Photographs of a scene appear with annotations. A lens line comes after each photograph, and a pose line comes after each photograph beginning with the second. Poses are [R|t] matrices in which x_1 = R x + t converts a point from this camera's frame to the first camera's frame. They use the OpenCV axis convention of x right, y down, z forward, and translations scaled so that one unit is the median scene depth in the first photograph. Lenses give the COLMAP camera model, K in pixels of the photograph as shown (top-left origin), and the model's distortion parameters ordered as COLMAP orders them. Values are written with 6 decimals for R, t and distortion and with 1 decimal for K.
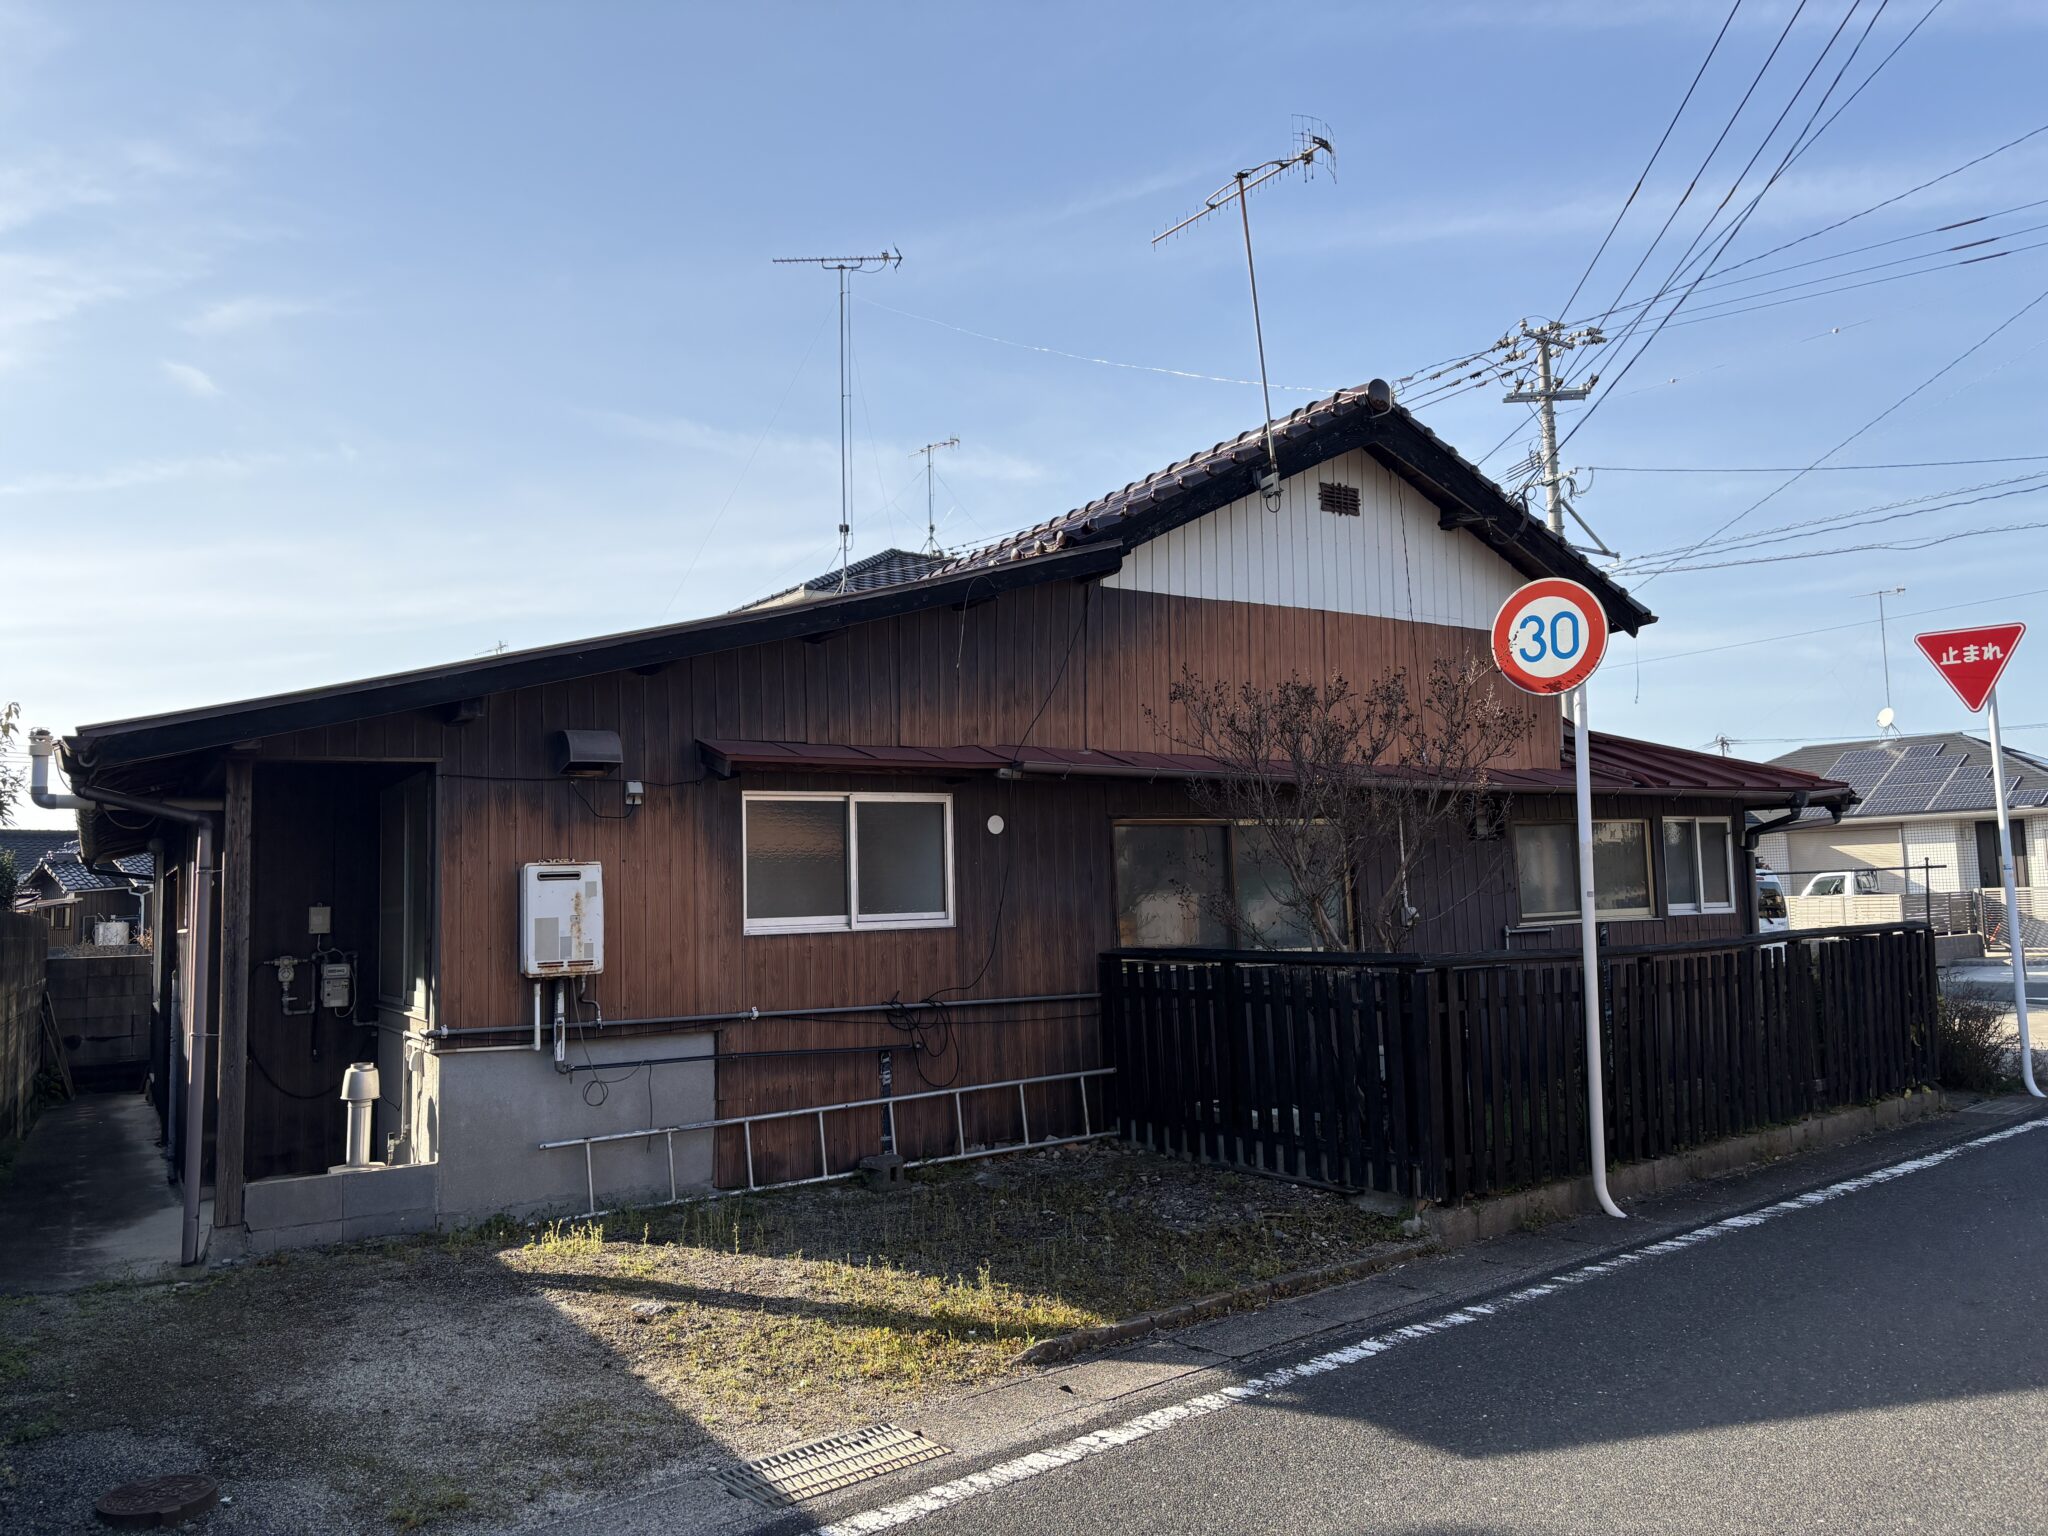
lens RADIAL K [[1501.1, 0, 1024.0], [0, 1501.1, 768.0], [0, 0, 1]] dist [0.025227, -0.002590]
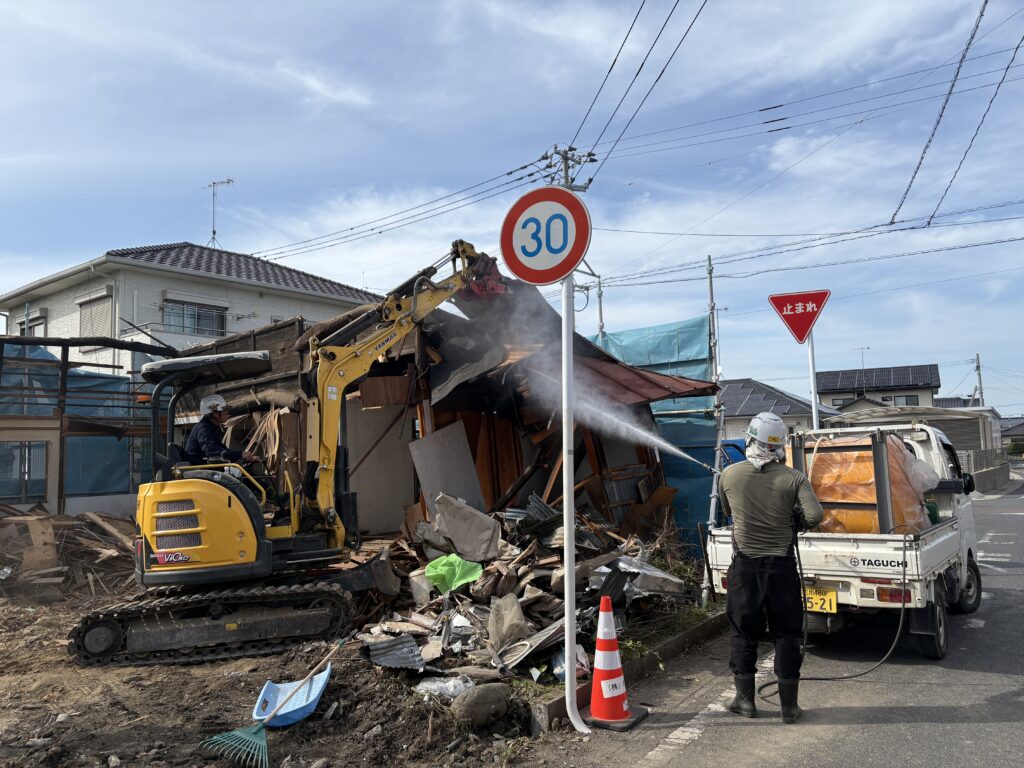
lens RADIAL K [[780.5, 0, 512.0], [0, 780.5, 384.0], [0, 0, 1]] dist [0.055304, 0.000298]
pose [[0.964020, 0.030406, 0.264086, 0.149564], [-0.028725, 0.999535, -0.010226, 0.033149], [-0.264274, 0.002273, 0.964445, 0.374606]]
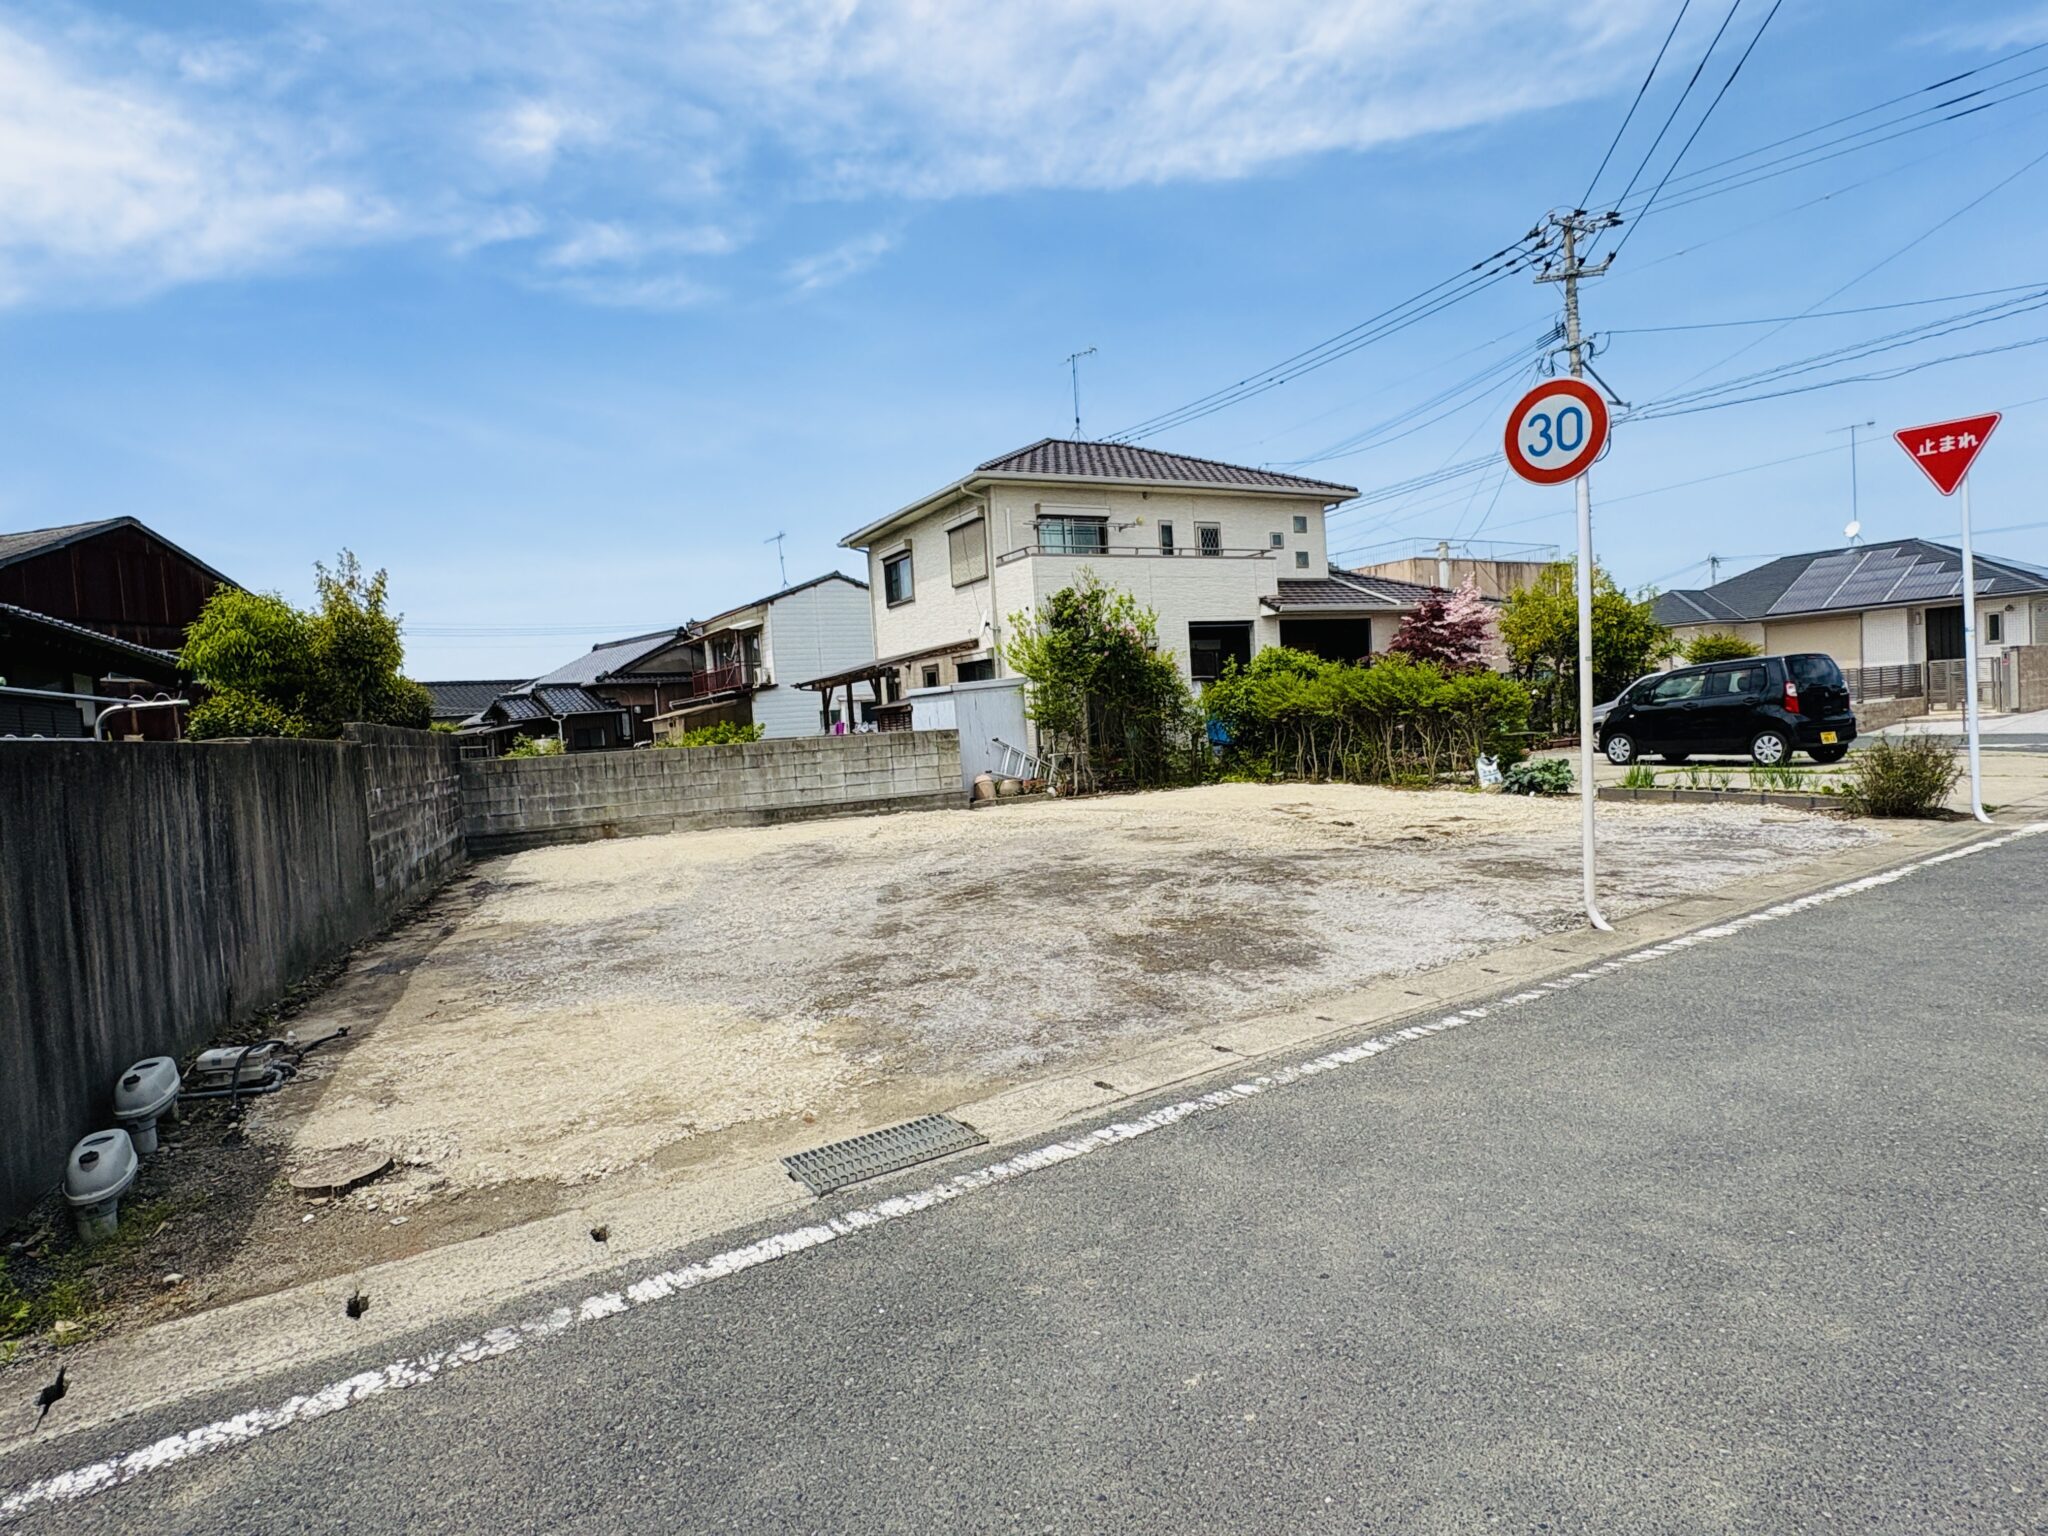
lens RADIAL K [[1088.0, 0, 1039.1], [0, 1088.0, 759.2], [0, 0, 1]] dist [-0.007030, 0.010152]
pose [[0.992195, -0.030998, -0.120784, 0.050973], [0.047118, 0.989997, 0.132987, 0.026209], [0.115453, -0.137640, 0.983731, 0.110670]]
